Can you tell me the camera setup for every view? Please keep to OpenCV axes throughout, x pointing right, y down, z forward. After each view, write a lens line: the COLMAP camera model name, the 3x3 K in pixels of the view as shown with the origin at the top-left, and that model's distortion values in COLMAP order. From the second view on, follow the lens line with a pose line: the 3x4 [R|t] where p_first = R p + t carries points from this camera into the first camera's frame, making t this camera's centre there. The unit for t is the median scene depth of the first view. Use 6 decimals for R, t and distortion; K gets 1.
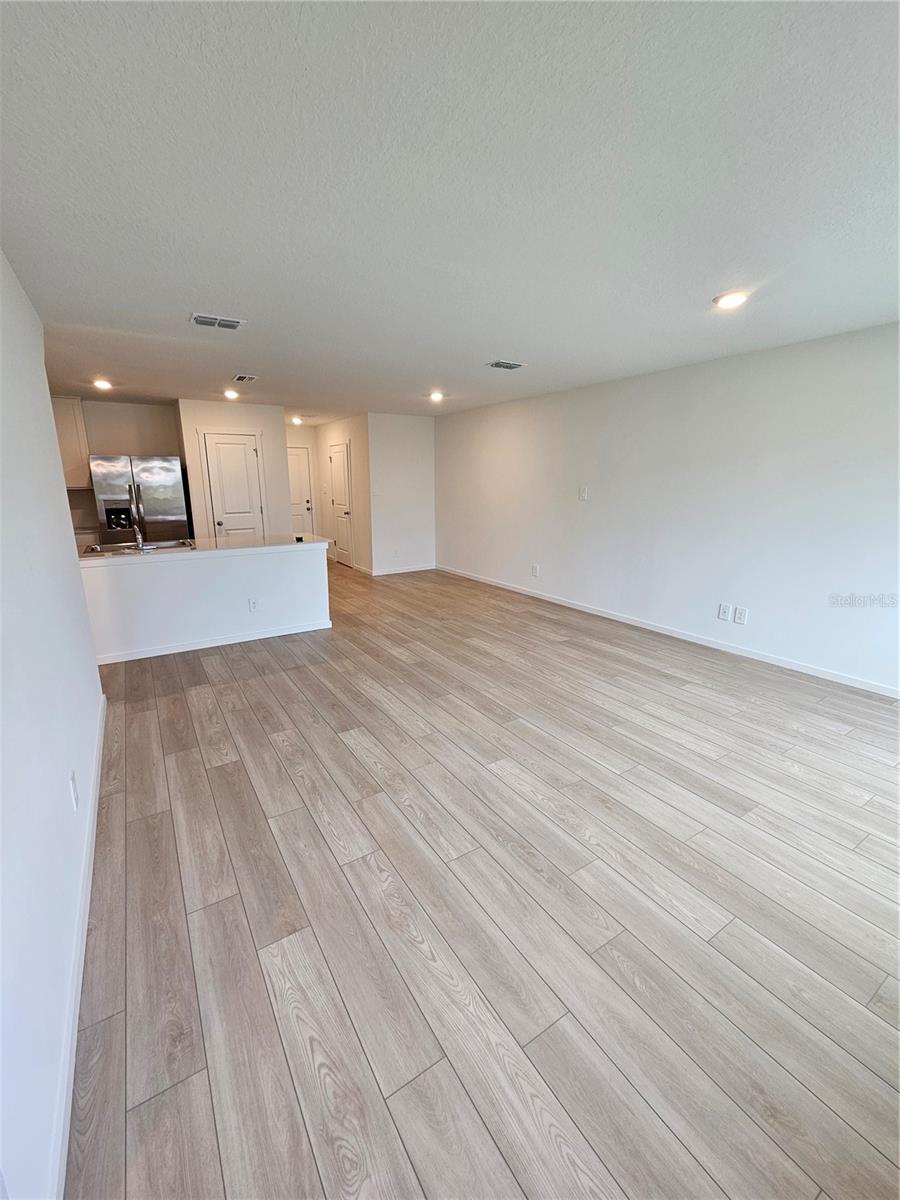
lens RADIAL K [[493.3, 0, 449.4], [0, 493.3, 598.5], [0, 0, 1]] dist [-0.002452, -0.001205]
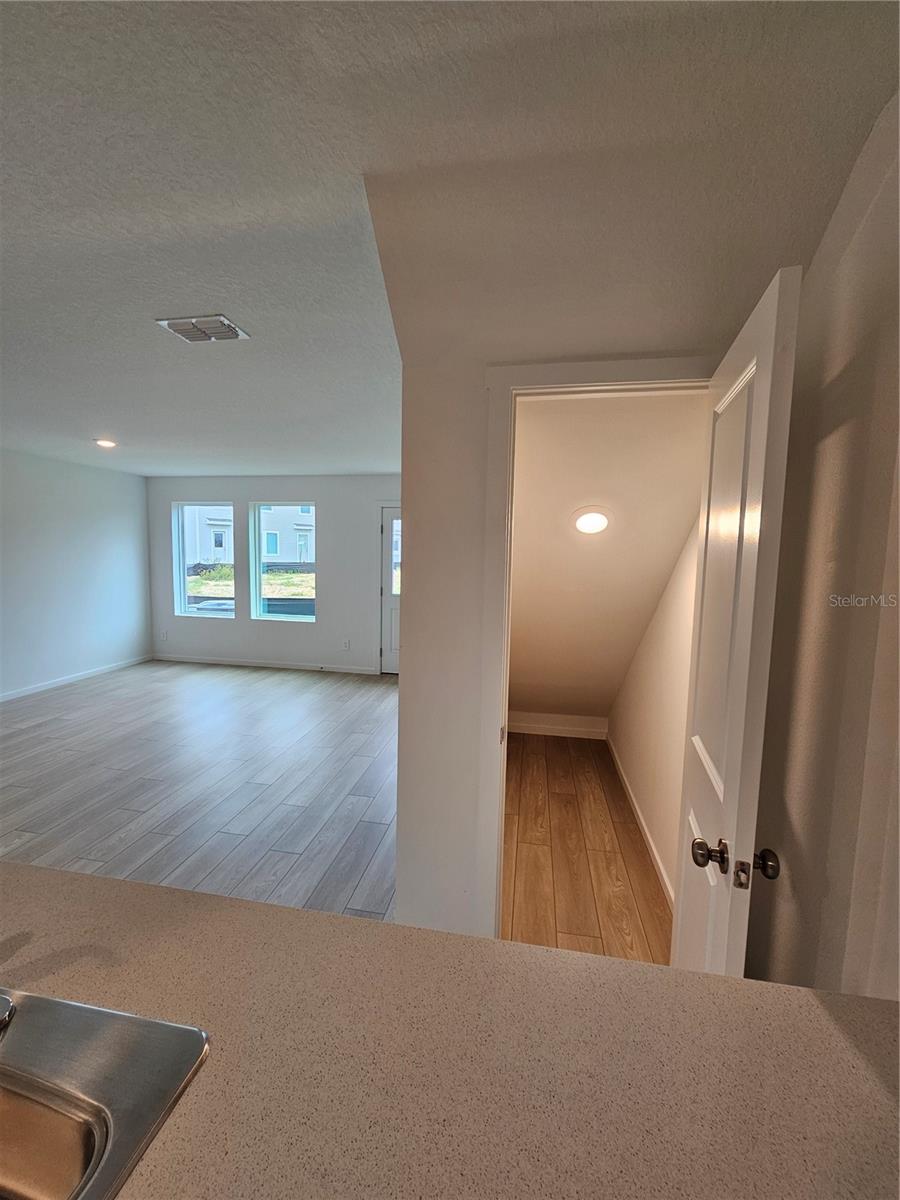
lens RADIAL K [[493.3, 0, 448.3], [0, 493.3, 601.3], [0, 0, 1]] dist [-0.002452, -0.001205]
pose [[-0.742547, -0.076444, 0.665418, -1.019507], [0.138320, 0.954549, 0.264013, -0.291638], [-0.655356, 0.288083, -0.698224, 1.163175]]
